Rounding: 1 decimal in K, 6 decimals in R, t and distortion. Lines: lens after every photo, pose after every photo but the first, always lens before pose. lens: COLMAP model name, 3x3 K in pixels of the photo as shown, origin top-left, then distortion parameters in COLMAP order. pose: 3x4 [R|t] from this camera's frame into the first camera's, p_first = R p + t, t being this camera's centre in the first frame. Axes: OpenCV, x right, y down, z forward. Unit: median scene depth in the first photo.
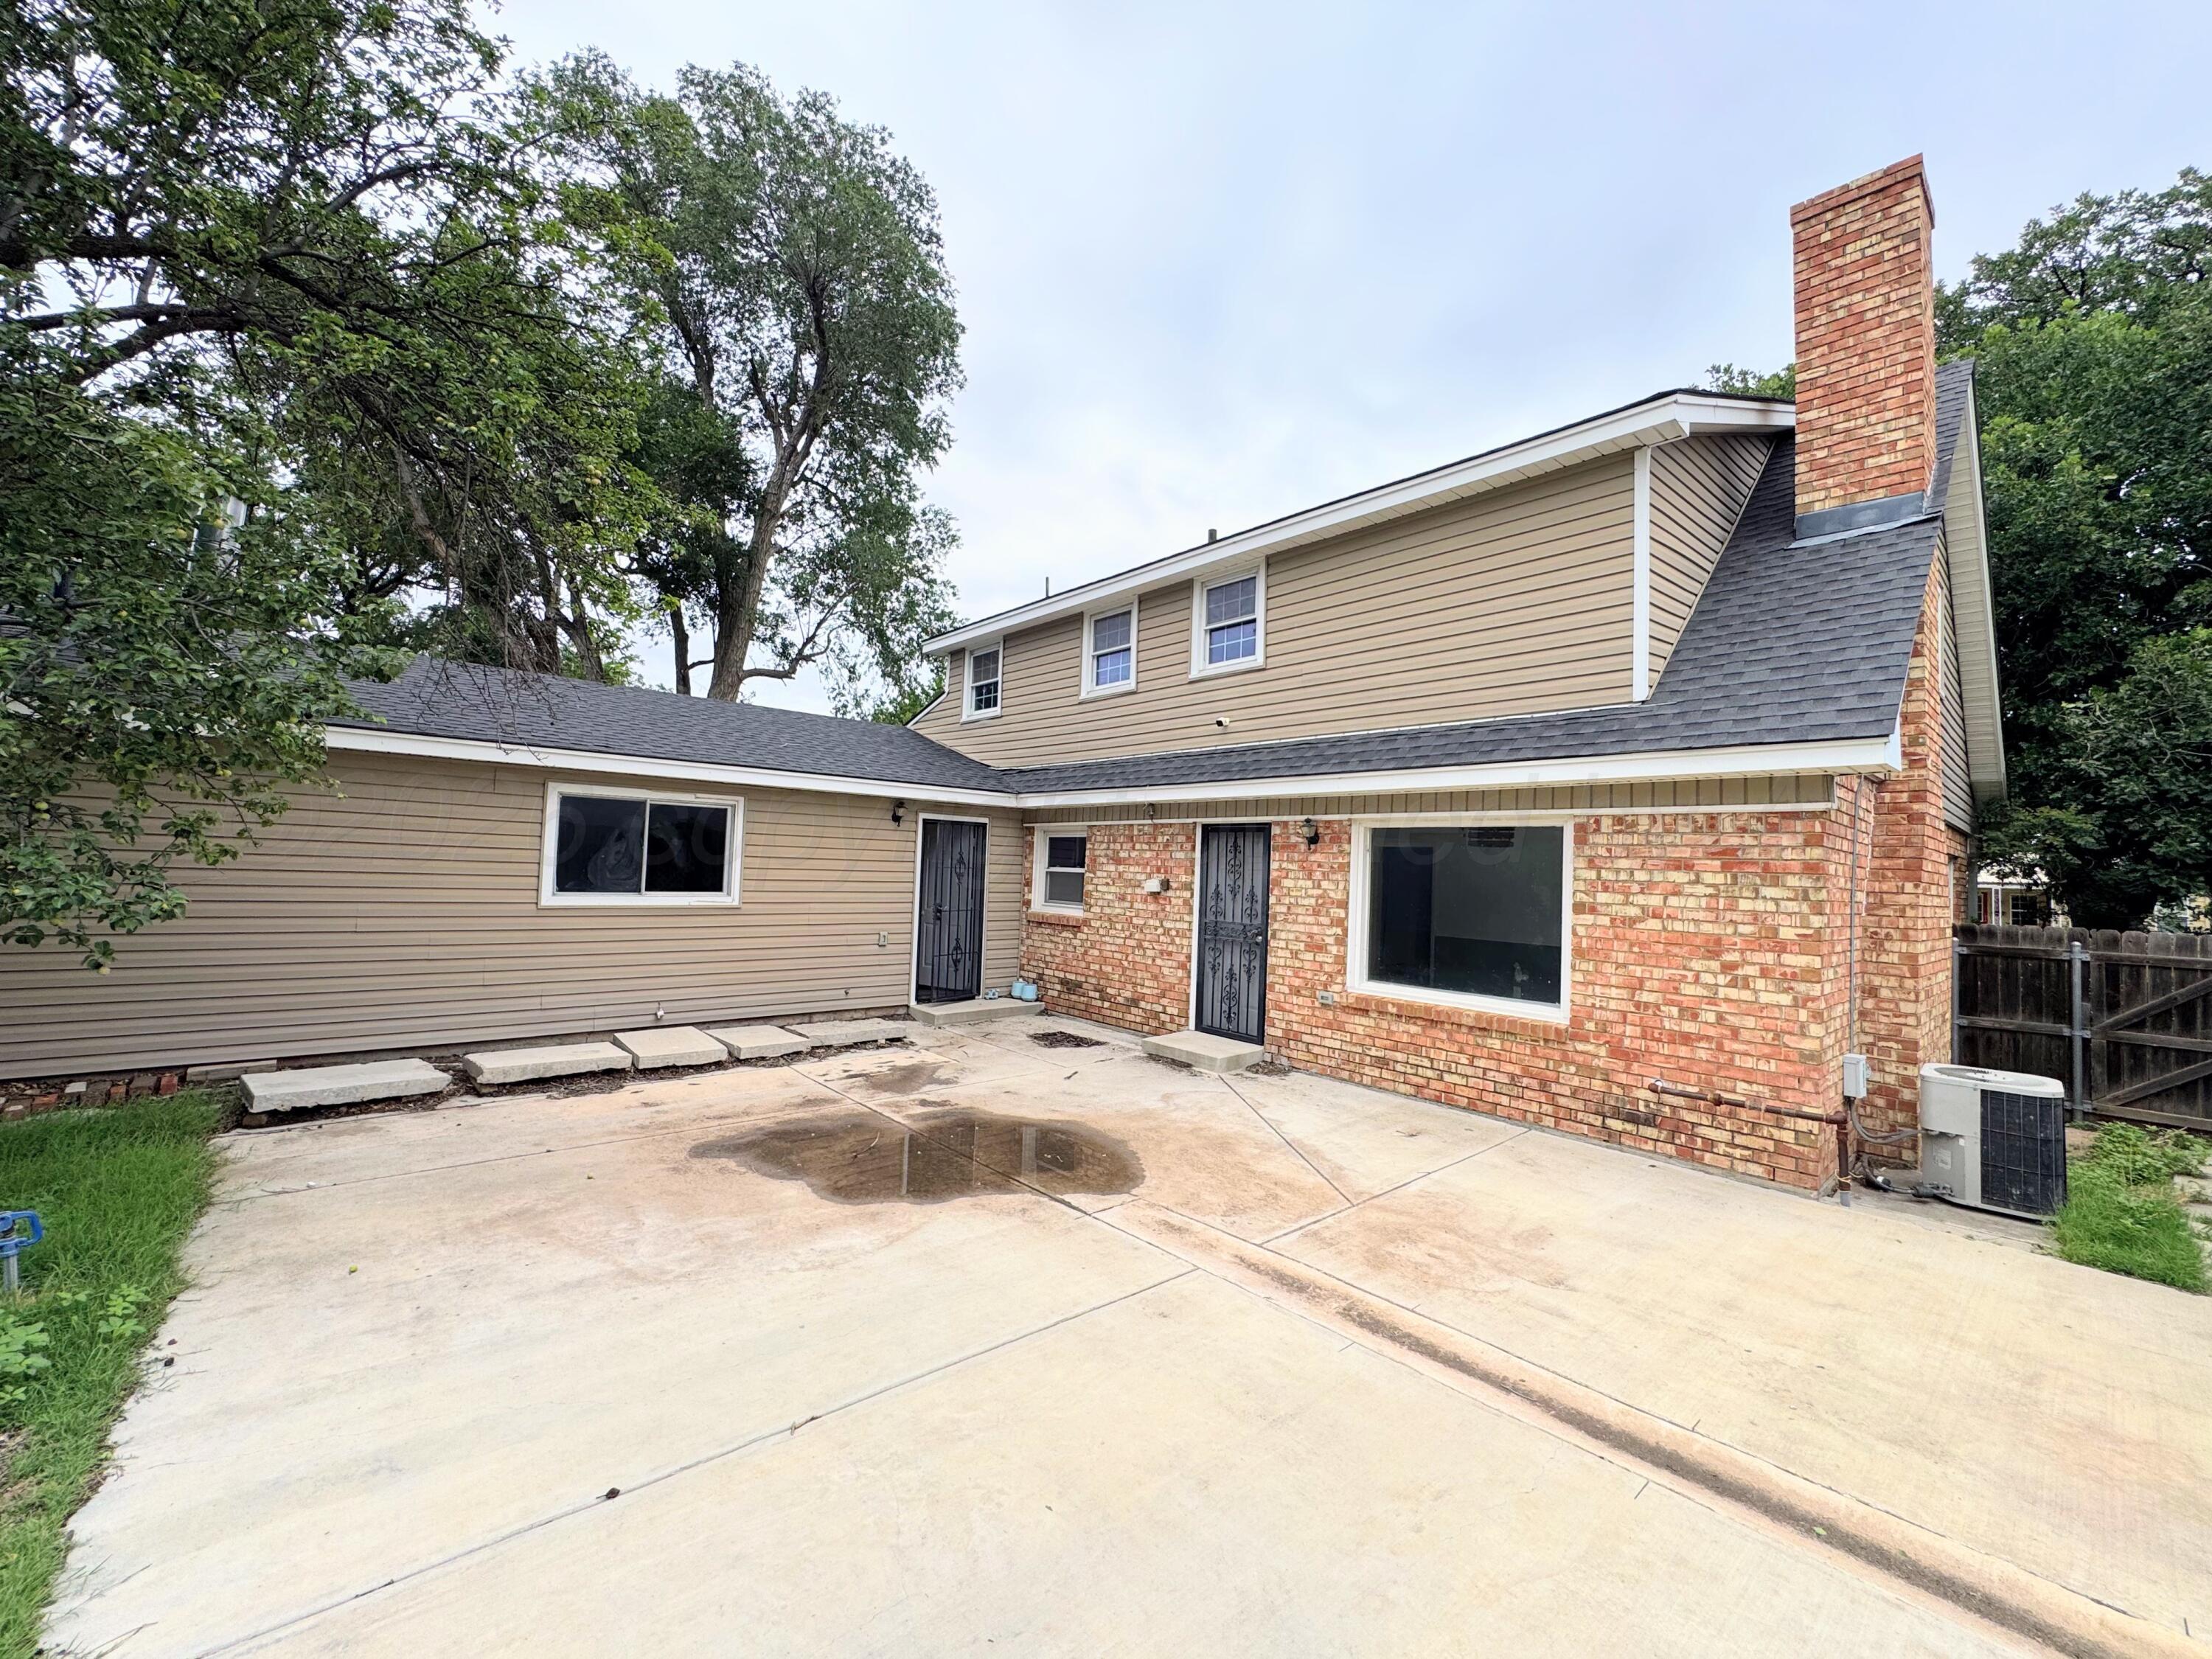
lens RADIAL K [[886.7, 0, 1104.3], [0, 886.7, 831.8], [0, 0, 1]] dist [0.001895, 0.000037]
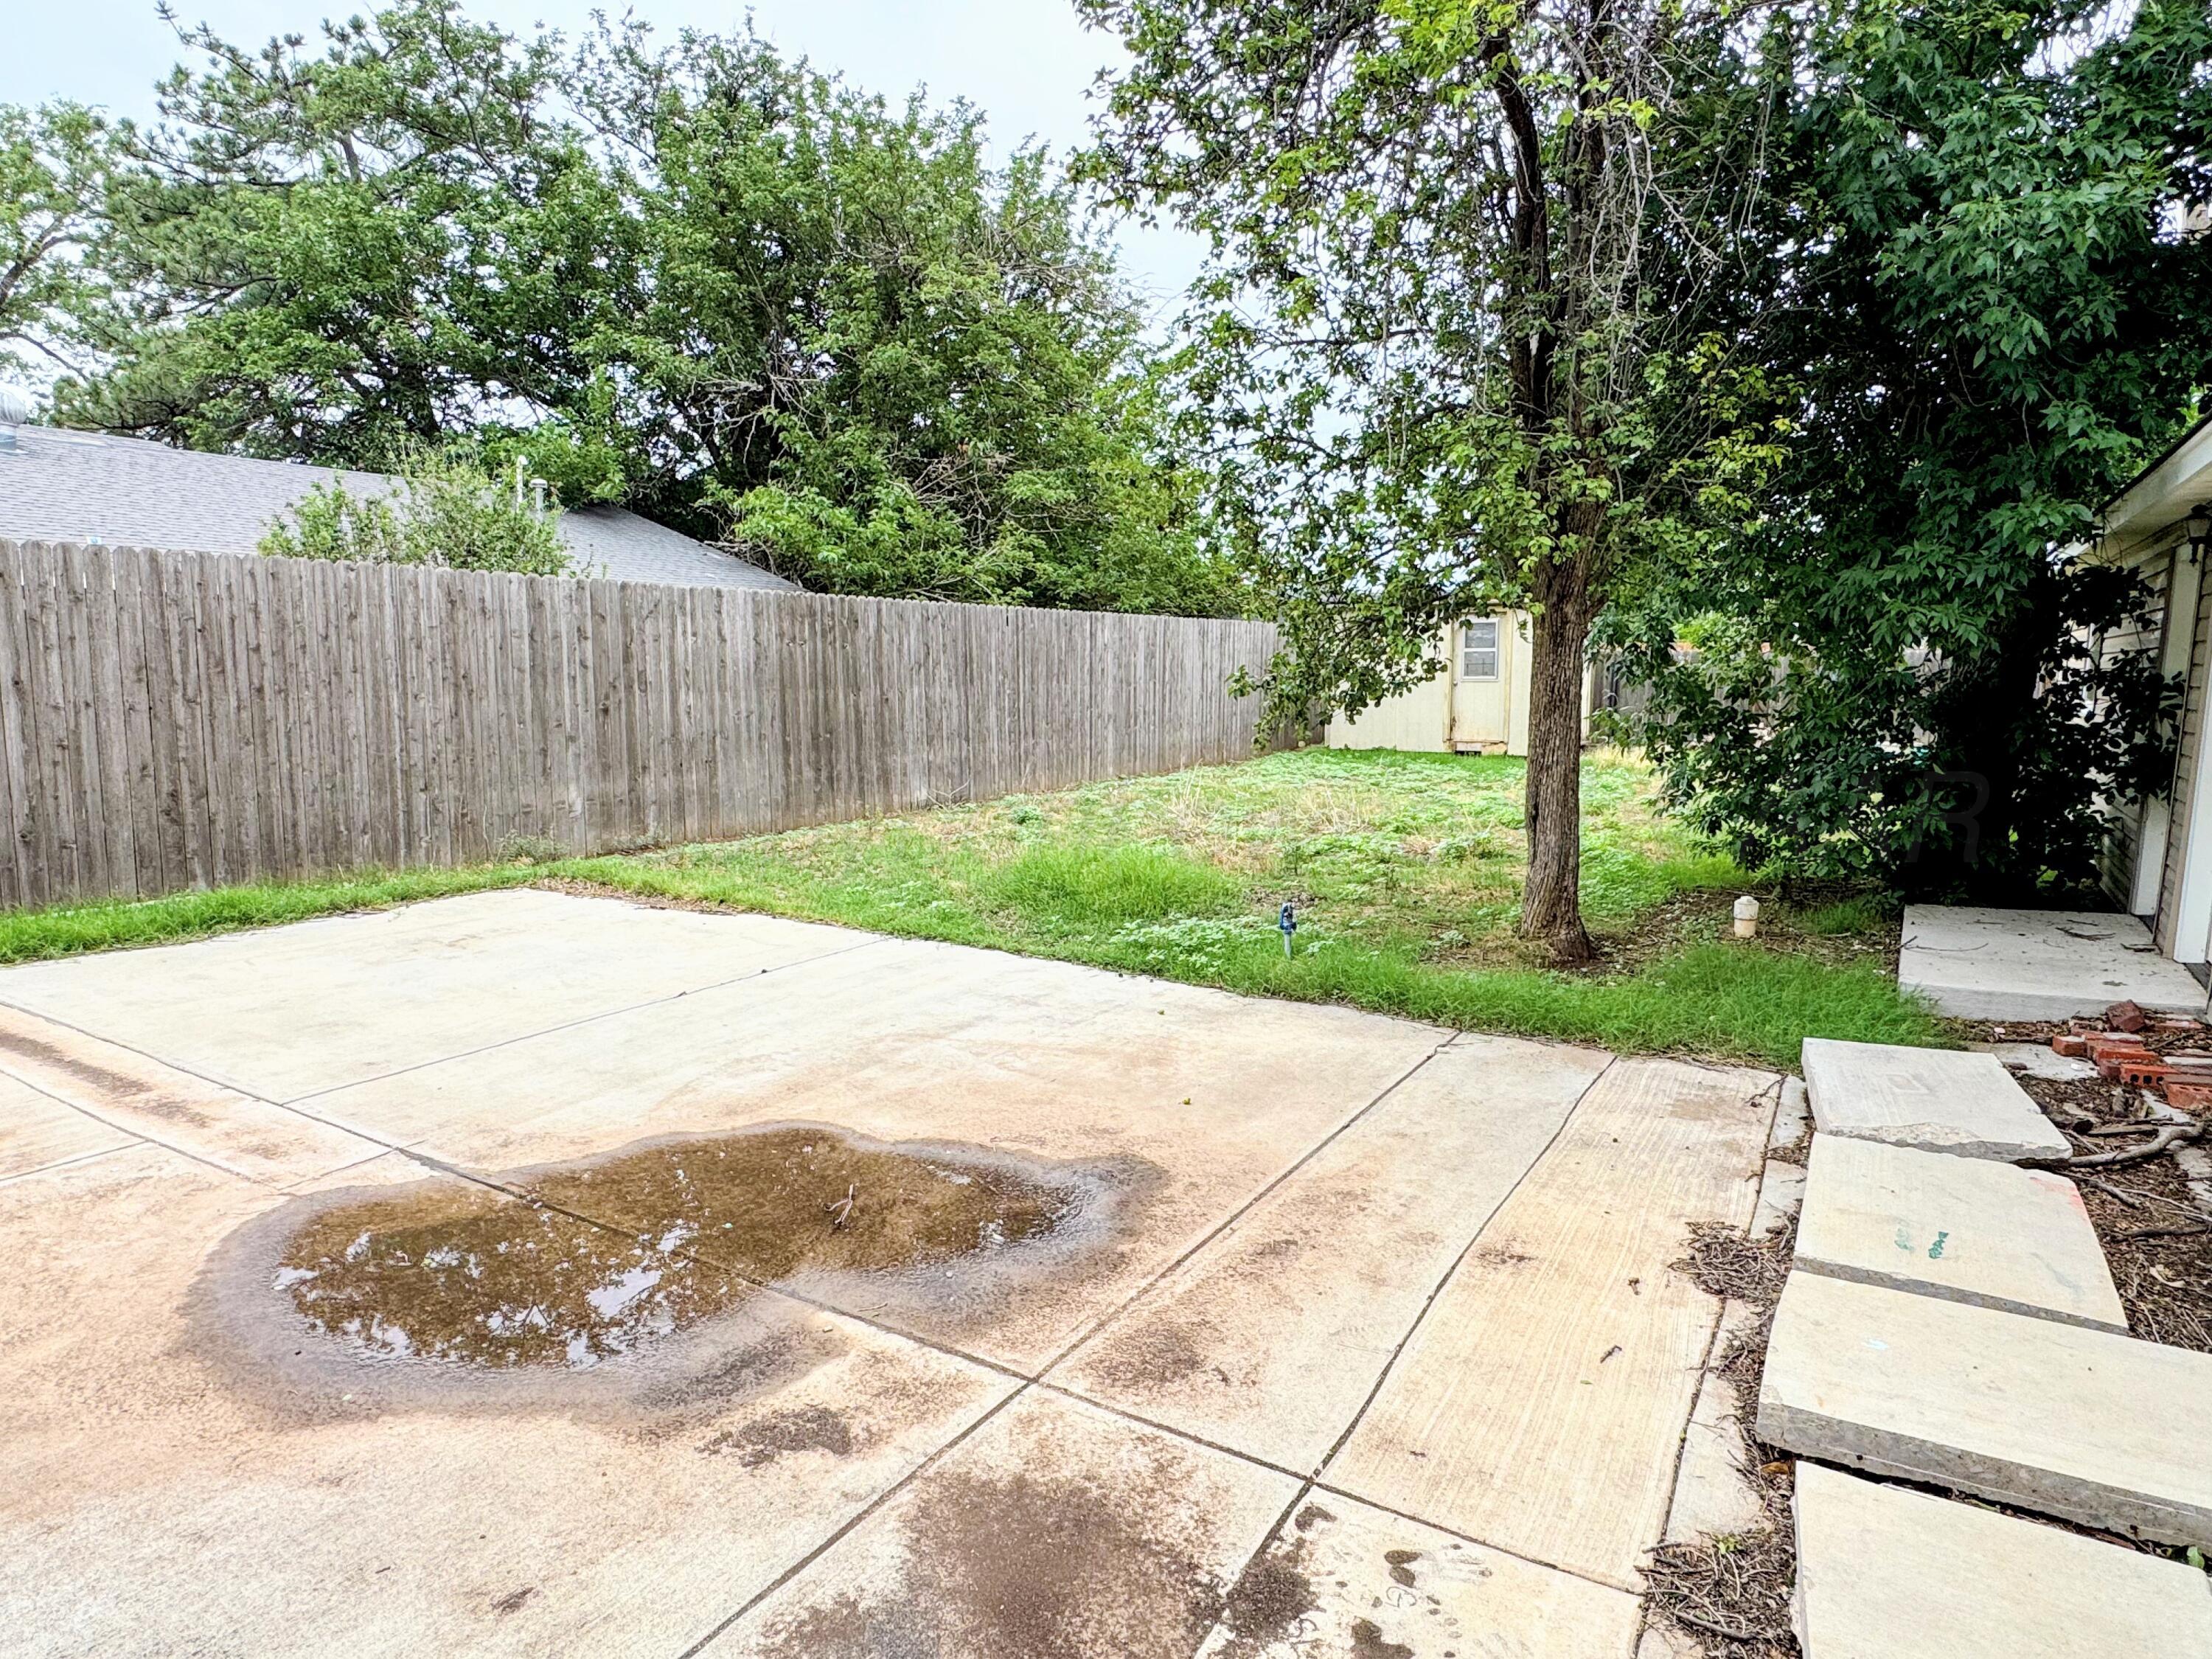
lens RADIAL K [[1296.4, 0, 1105.6], [0, 1296.4, 823.5], [0, 0, 1]] dist [-0.003315, -0.000911]
pose [[-0.957401, -0.007914, -0.288654, -0.213467], [-0.030985, 0.996669, 0.075444, 0.093515], [0.287095, 0.081174, -0.954456, 1.819785]]
